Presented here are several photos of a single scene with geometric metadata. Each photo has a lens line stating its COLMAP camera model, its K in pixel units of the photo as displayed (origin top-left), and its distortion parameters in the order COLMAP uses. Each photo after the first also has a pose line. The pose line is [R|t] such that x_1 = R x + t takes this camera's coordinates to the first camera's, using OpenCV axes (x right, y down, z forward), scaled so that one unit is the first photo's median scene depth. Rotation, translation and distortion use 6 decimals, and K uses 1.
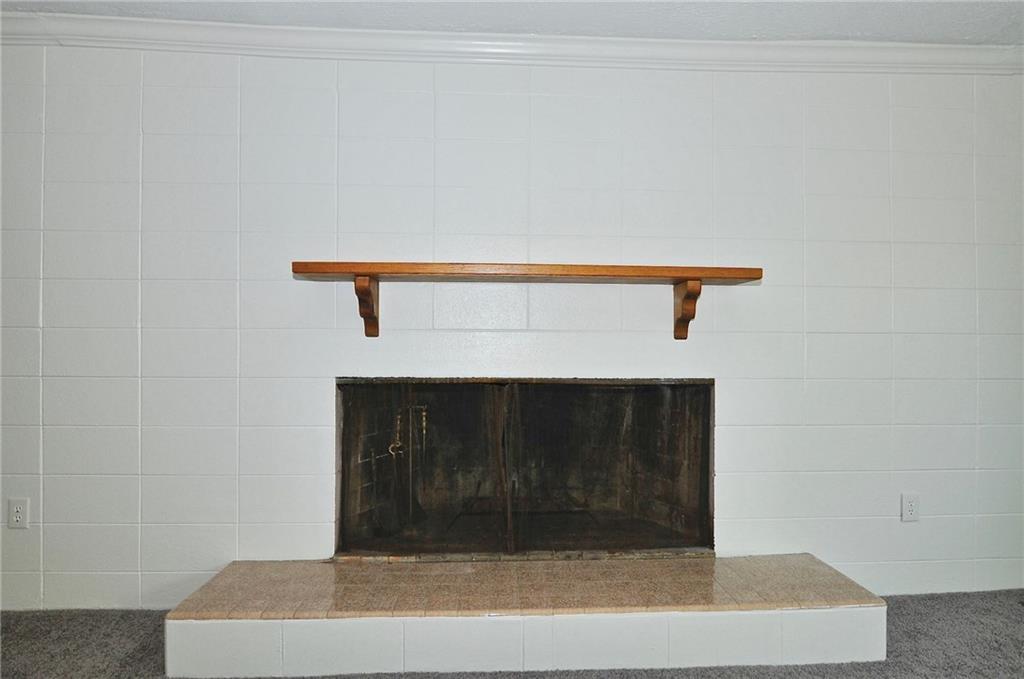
lens RADIAL K [[563.1, 0, 513.7], [0, 563.1, 358.6], [0, 0, 1]] dist [-0.001862, -0.000193]
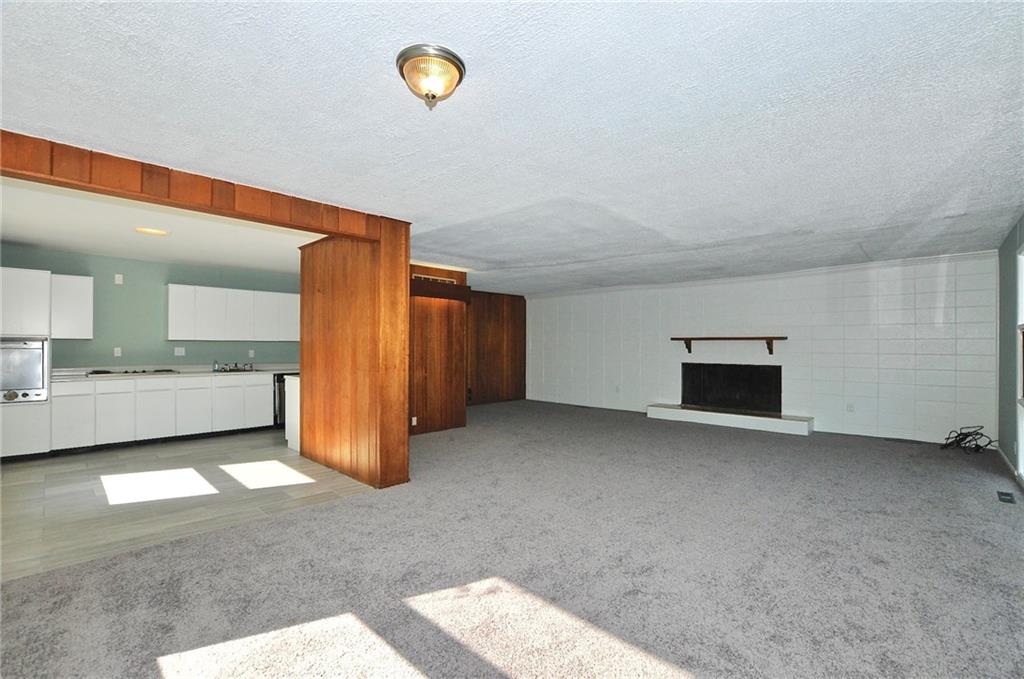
lens RADIAL K [[449.8, 0, 517.0], [0, 449.8, 347.5], [0, 0, 1]] dist [-0.033061, 0.006536]
pose [[0.693731, -0.000697, -0.720234, 1.254029], [-0.003071, 0.999988, -0.003927, -0.064000], [0.720228, 0.004936, 0.693720, -2.233747]]
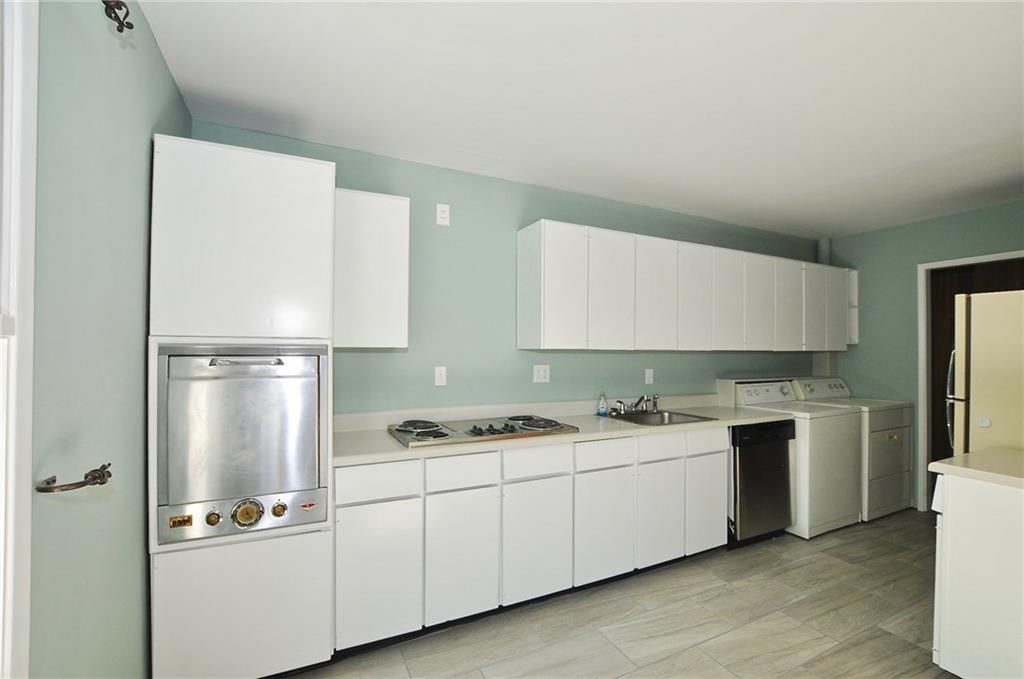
lens RADIAL K [[449.8, 0, 517.0], [0, 449.8, 347.5], [0, 0, 1]] dist [-0.033061, 0.006536]
pose [[0.393146, -0.005794, -0.919458, -1.155239], [-0.007939, 0.999921, -0.009696, -0.108275], [0.919442, 0.011111, 0.393069, -2.420206]]
